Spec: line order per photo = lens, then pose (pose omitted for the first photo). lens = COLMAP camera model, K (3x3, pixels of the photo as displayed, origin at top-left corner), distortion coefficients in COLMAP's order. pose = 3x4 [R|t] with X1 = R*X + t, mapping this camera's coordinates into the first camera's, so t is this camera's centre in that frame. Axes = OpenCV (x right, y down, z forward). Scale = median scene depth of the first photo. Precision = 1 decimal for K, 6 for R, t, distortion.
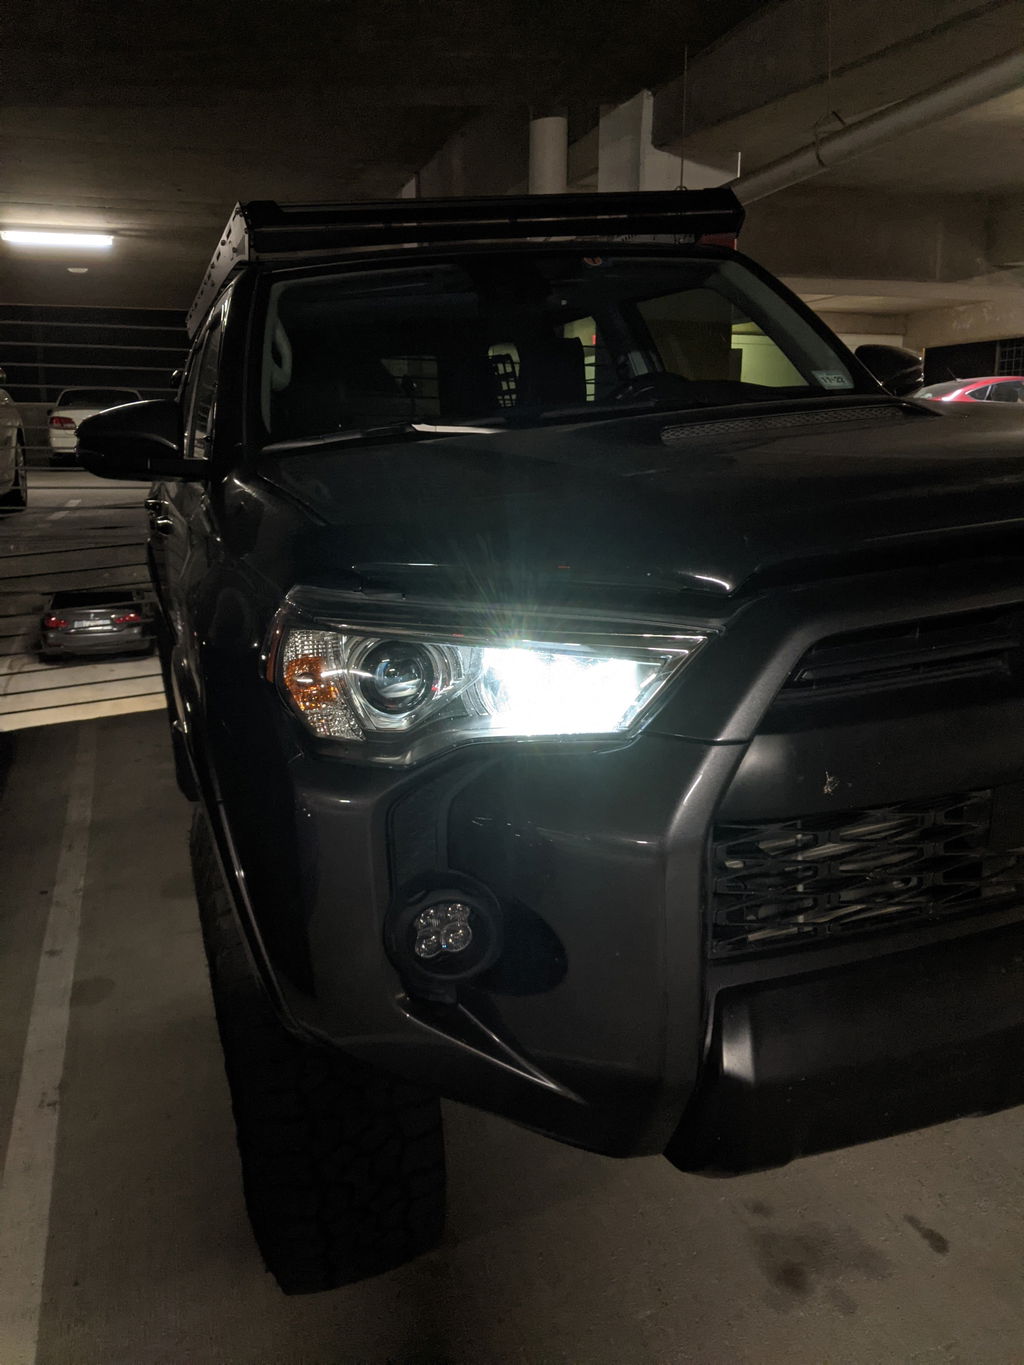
lens RADIAL K [[1090.4, 0, 512.0], [0, 1090.4, 682.5], [0, 0, 1]] dist [0.001559, -0.004448]
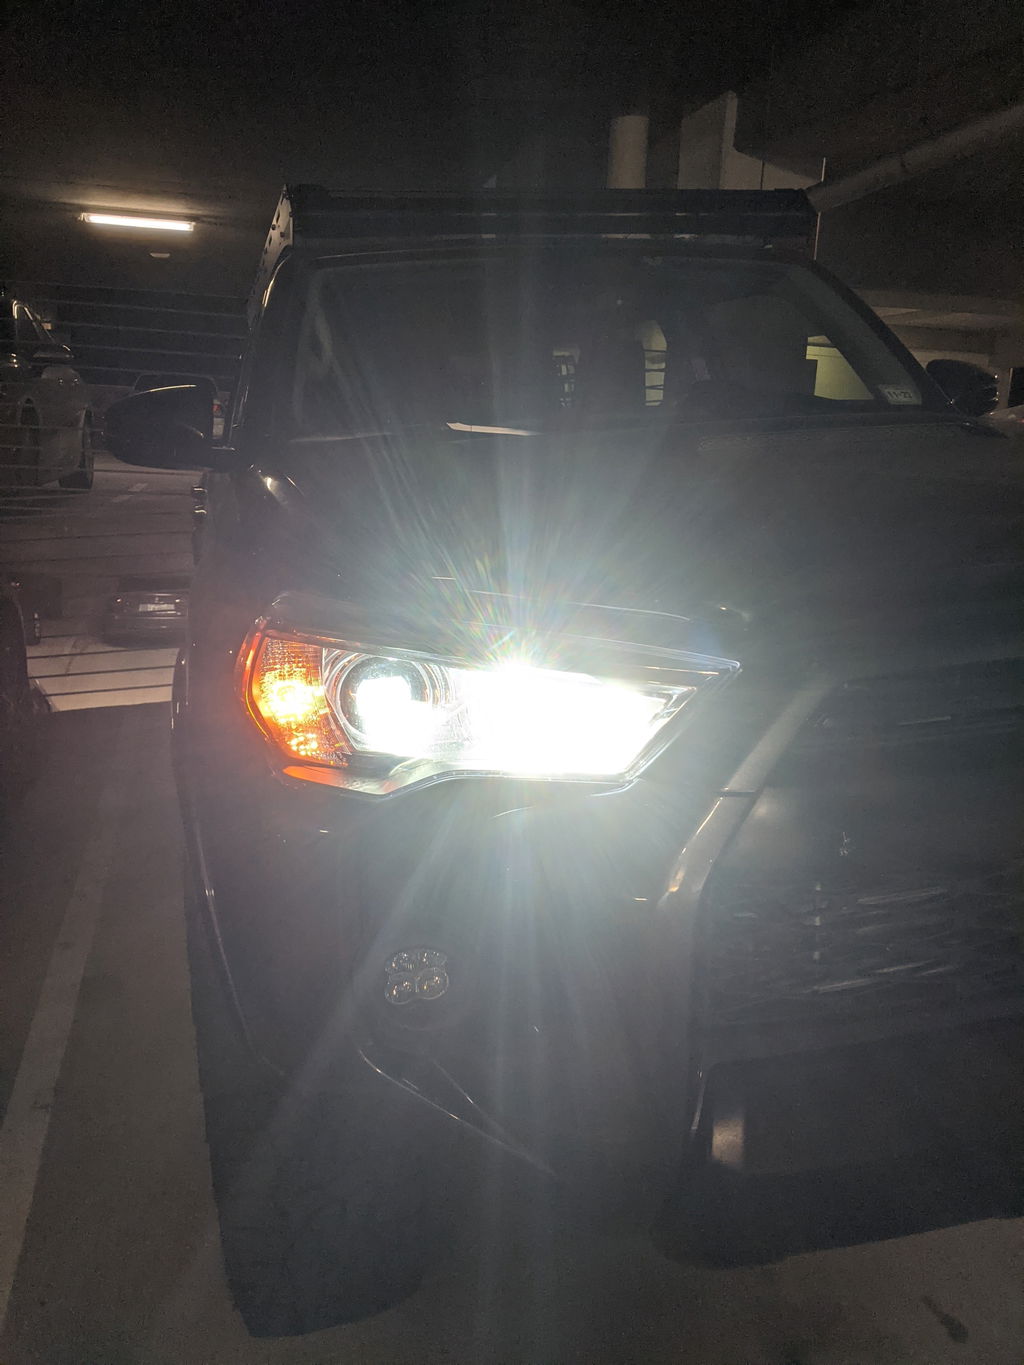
lens RADIAL K [[1094.7, 0, 534.8], [0, 1094.7, 685.6], [0, 0, 1]] dist [-0.003372, -0.001003]
pose [[0.997959, 0.052744, -0.035987, 0.021213], [-0.052746, 0.998608, 0.000889, -0.008456], [0.035983, 0.001011, 0.999352, 0.033056]]
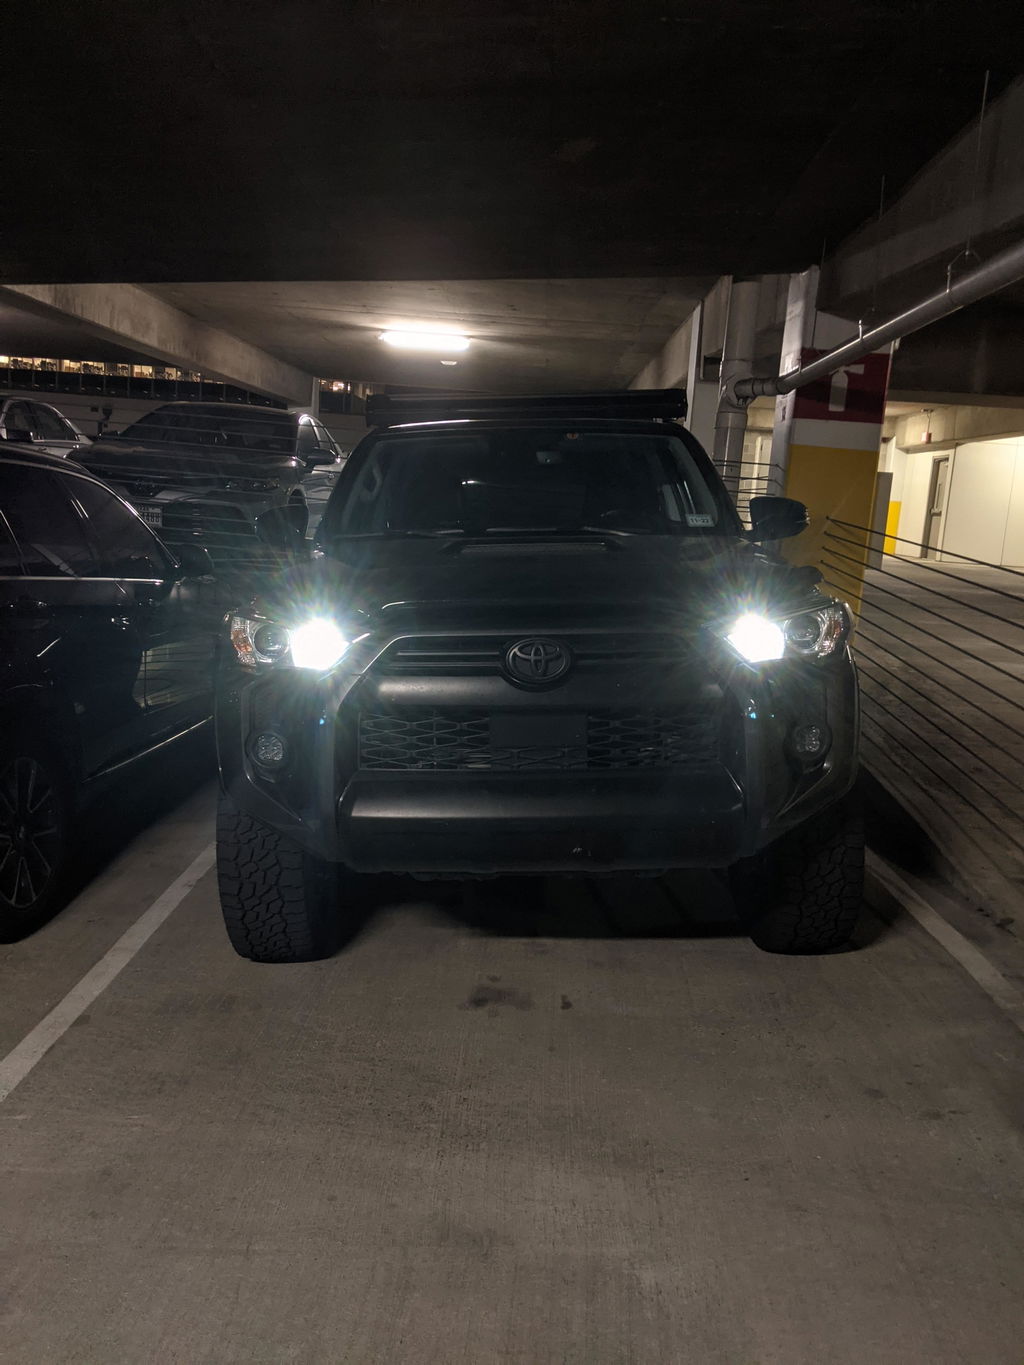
lens RADIAL K [[1090.4, 0, 512.0], [0, 1090.4, 682.5], [0, 0, 1]] dist [0.001559, -0.004448]
pose [[0.942979, 0.119707, -0.310580, 0.441141], [-0.140059, 0.989166, -0.043989, 0.044565], [0.301949, 0.084980, 0.949529, -0.425726]]
